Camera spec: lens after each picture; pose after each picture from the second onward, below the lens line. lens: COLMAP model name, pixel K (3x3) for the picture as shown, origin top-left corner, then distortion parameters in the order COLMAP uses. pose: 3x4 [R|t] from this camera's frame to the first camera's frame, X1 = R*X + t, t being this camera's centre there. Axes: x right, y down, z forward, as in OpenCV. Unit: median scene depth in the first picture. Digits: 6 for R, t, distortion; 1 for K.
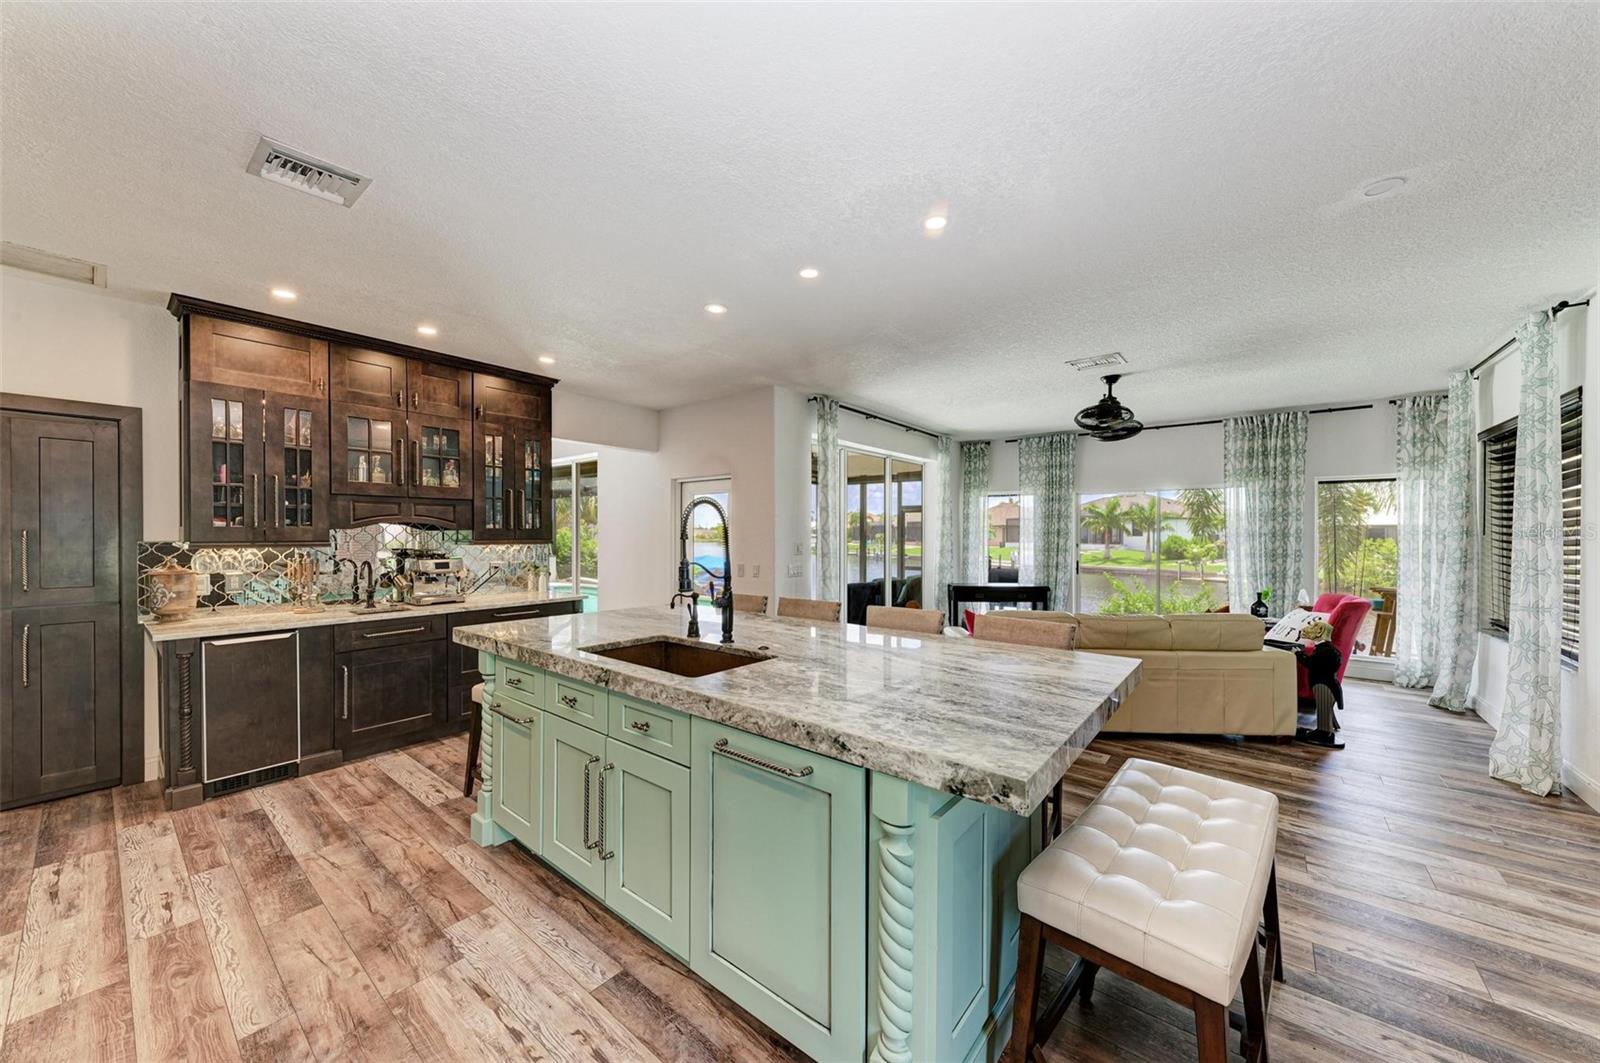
lens RADIAL K [[567.8, 0, 802.8], [0, 567.8, 532.4], [0, 0, 1]] dist [0.010424, -0.003733]
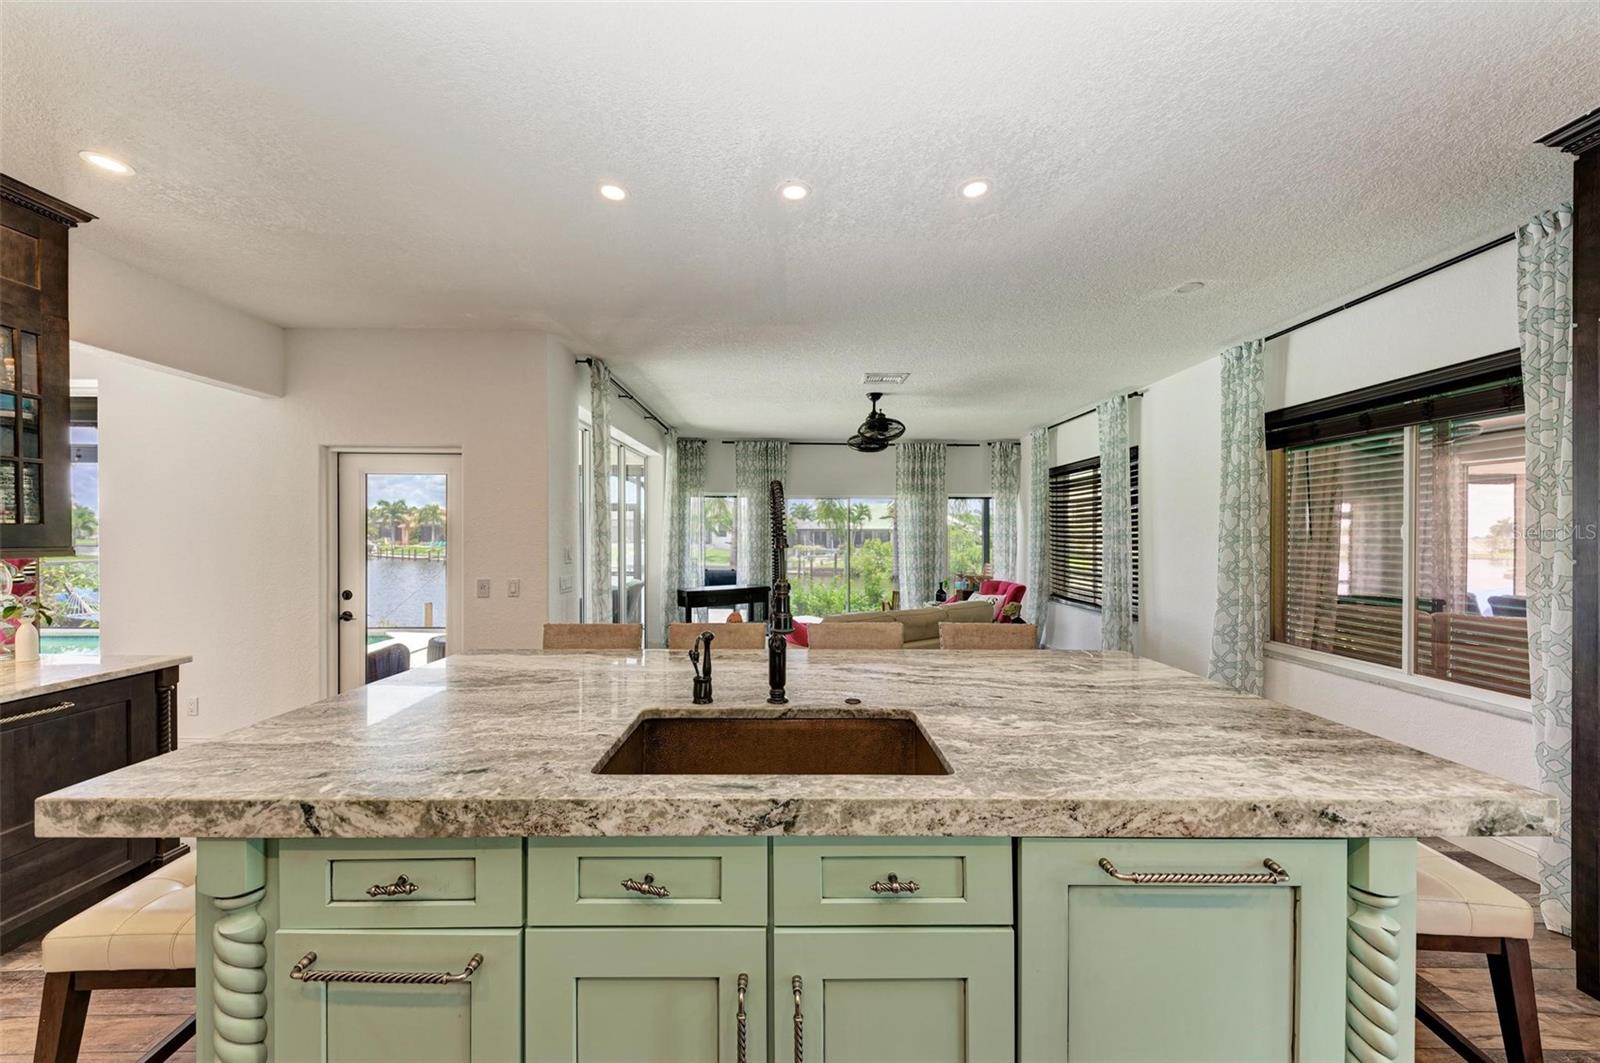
lens RADIAL K [[567.8, 0, 786.8], [0, 567.8, 536.7], [0, 0, 1]] dist [0.010424, -0.003733]
pose [[0.772406, 0.000249, 0.635129, -0.546404], [-0.004582, 0.999976, 0.005181, -0.002884], [-0.635113, -0.006913, 0.772389, 0.483070]]
